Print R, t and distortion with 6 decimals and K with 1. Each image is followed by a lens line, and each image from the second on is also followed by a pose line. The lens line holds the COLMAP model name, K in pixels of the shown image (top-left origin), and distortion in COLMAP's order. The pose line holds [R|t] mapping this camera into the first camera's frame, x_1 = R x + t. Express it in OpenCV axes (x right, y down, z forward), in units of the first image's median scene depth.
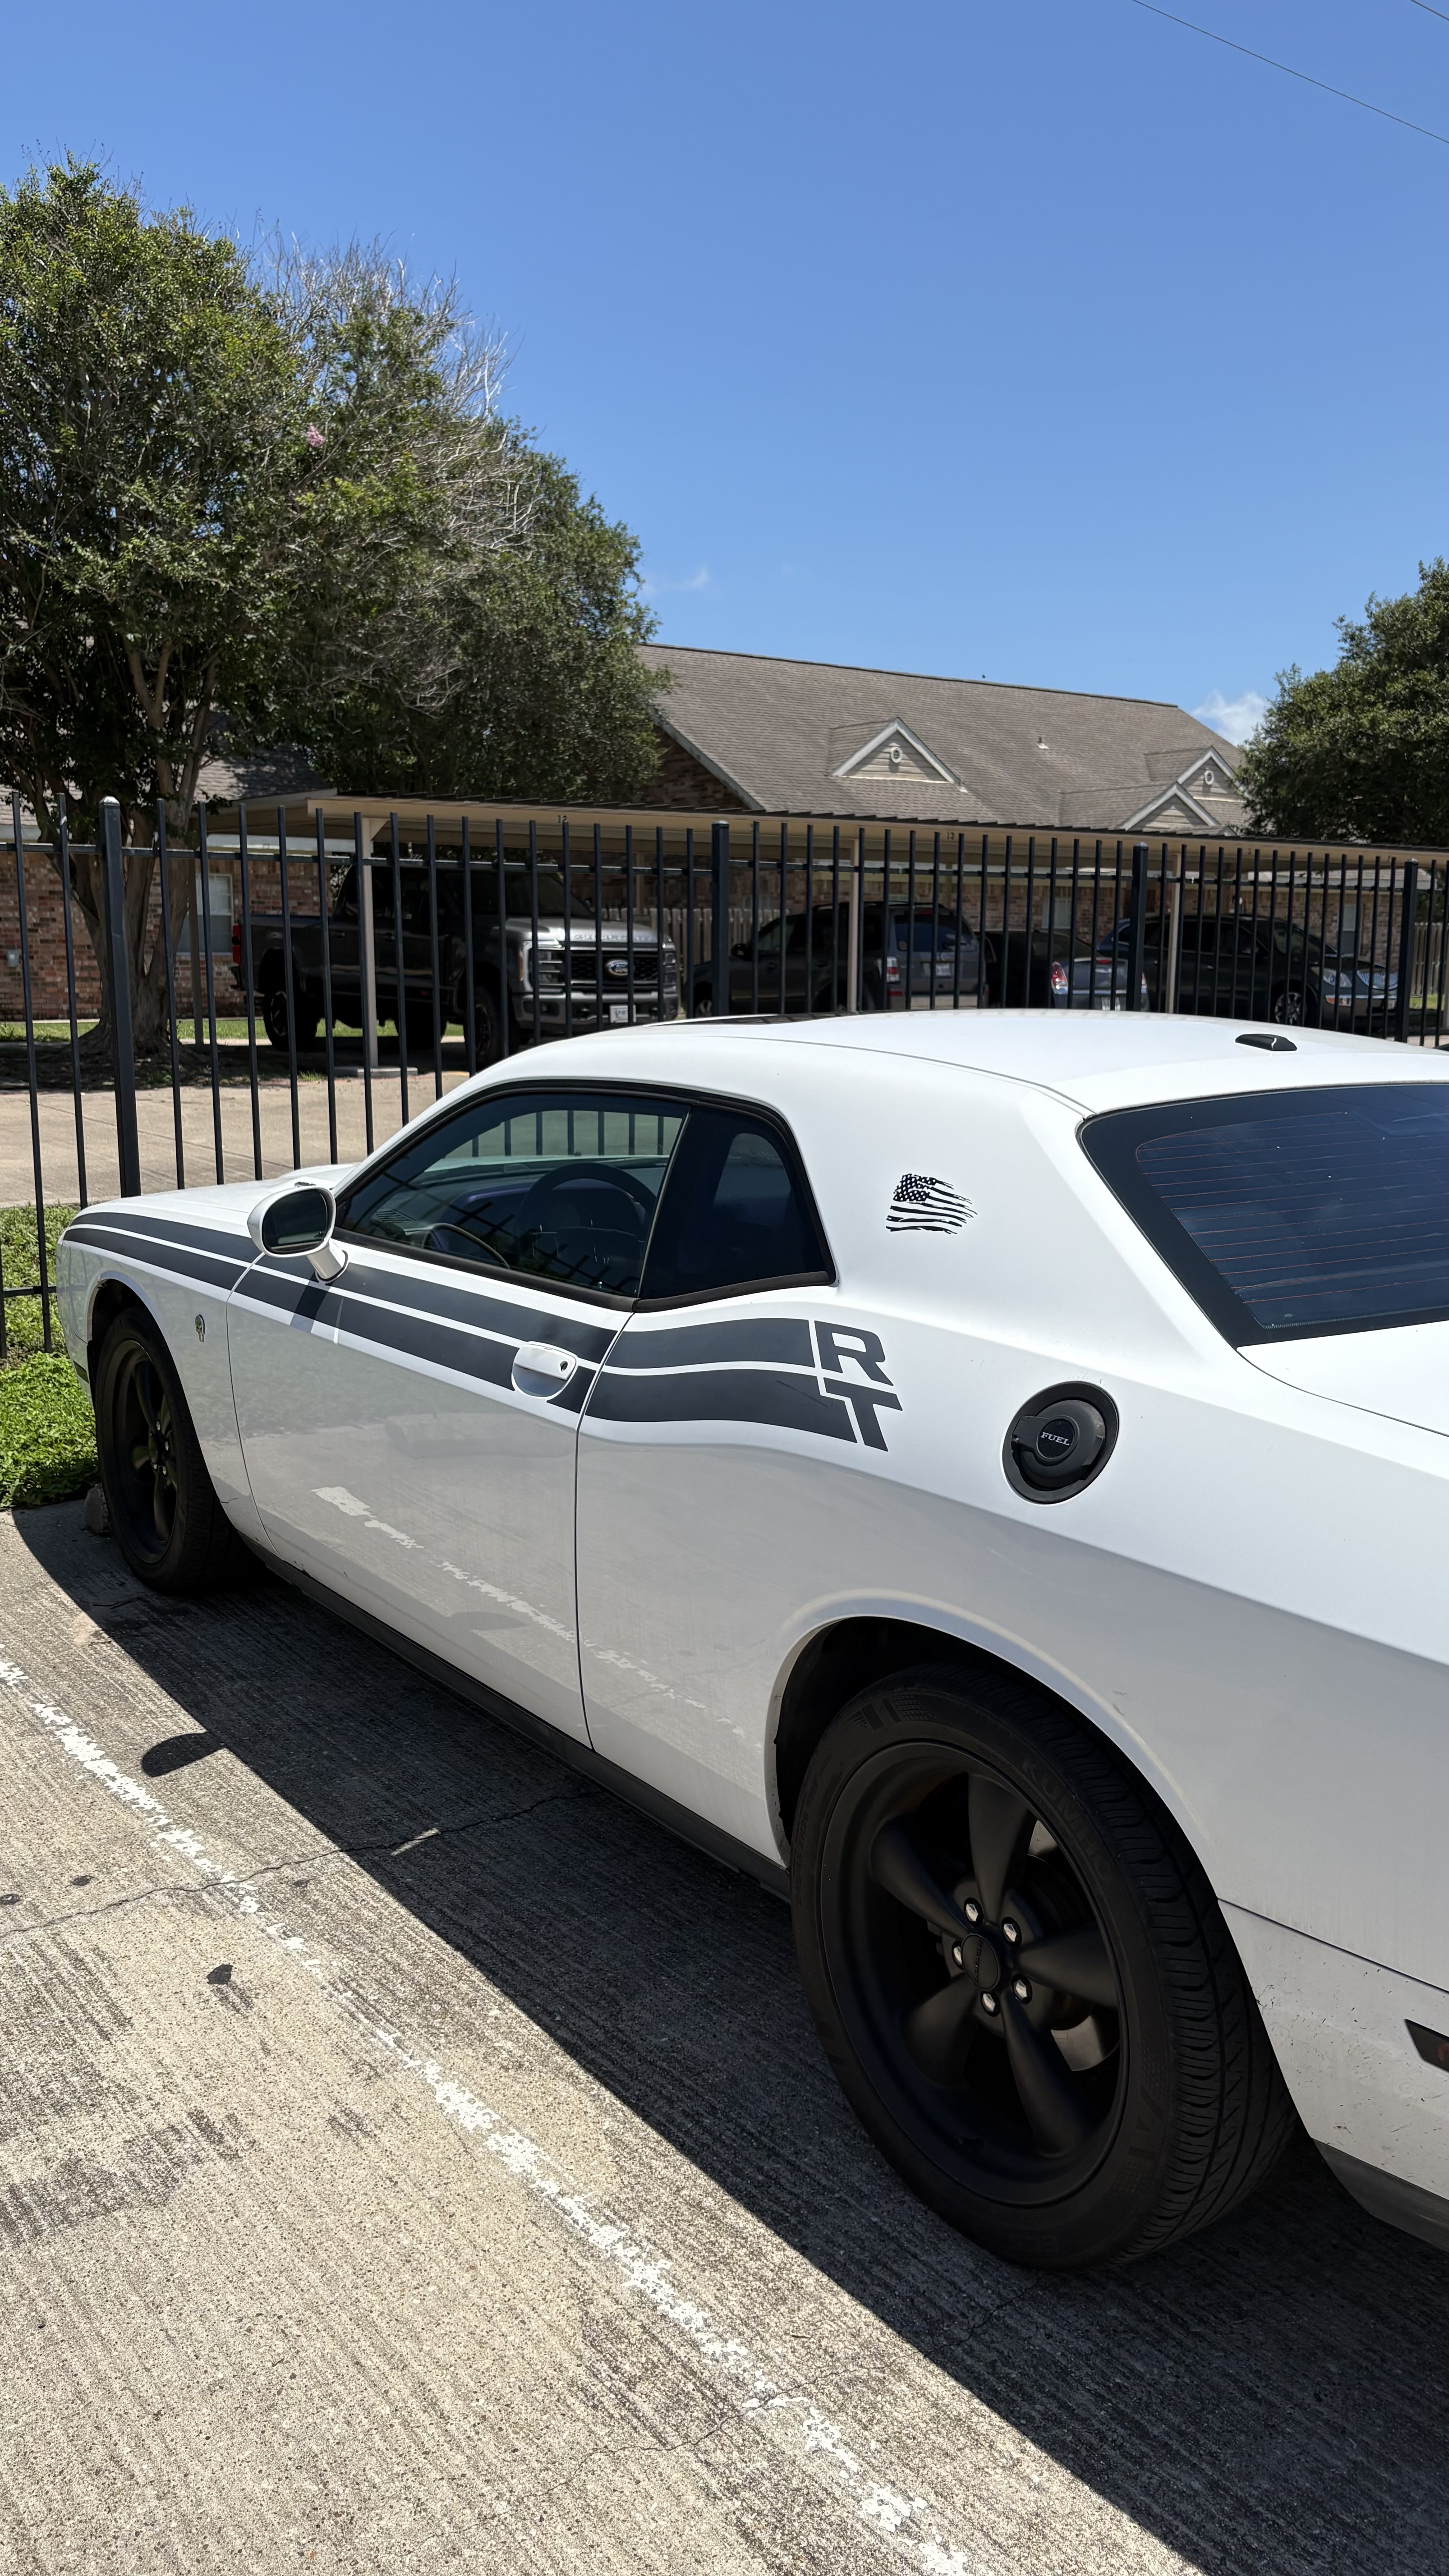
lens RADIAL K [[1942.6, 0, 722.9], [0, 1942.6, 1246.1], [0, 0, 1]] dist [-0.007399, -0.005484]
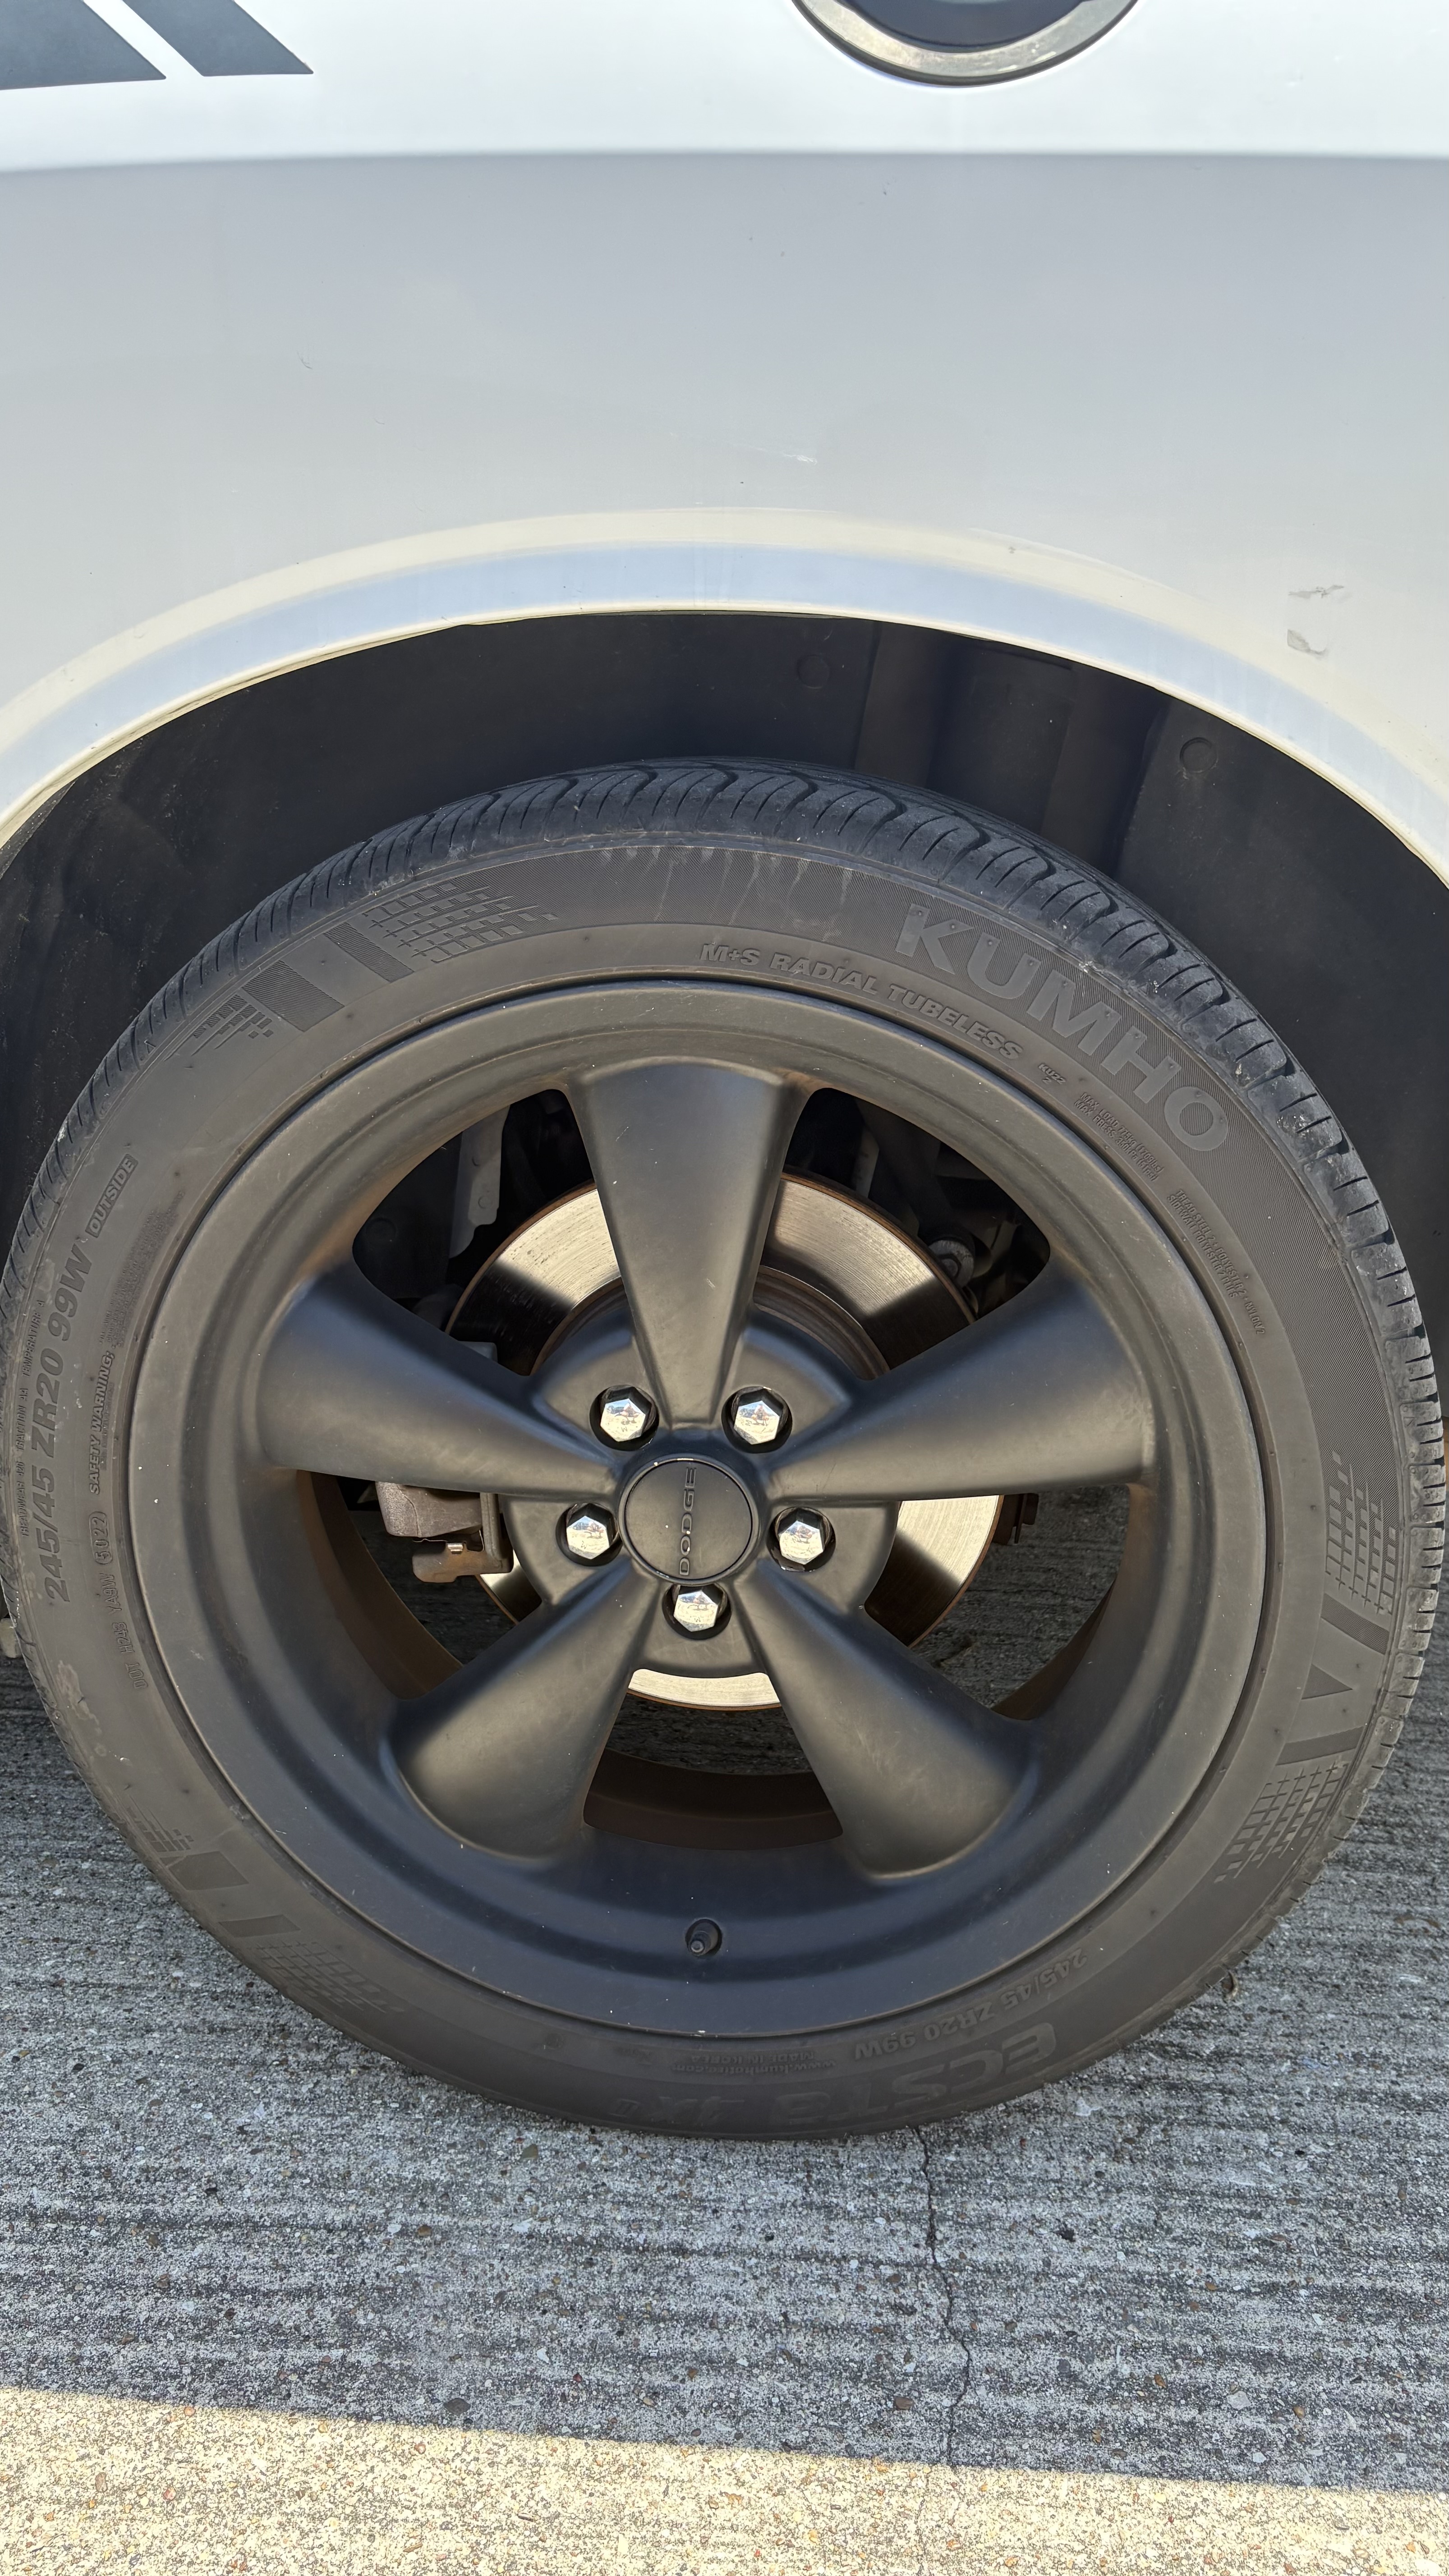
lens RADIAL K [[1942.6, 0, 722.9], [0, 1942.6, 1246.1], [0, 0, 1]] dist [-0.007399, -0.005484]
pose [[0.669507, -0.233699, 0.705085, -0.130203], [0.107852, 0.969744, 0.219009, 0.221113], [-0.734934, -0.070583, 0.674455, 0.712567]]
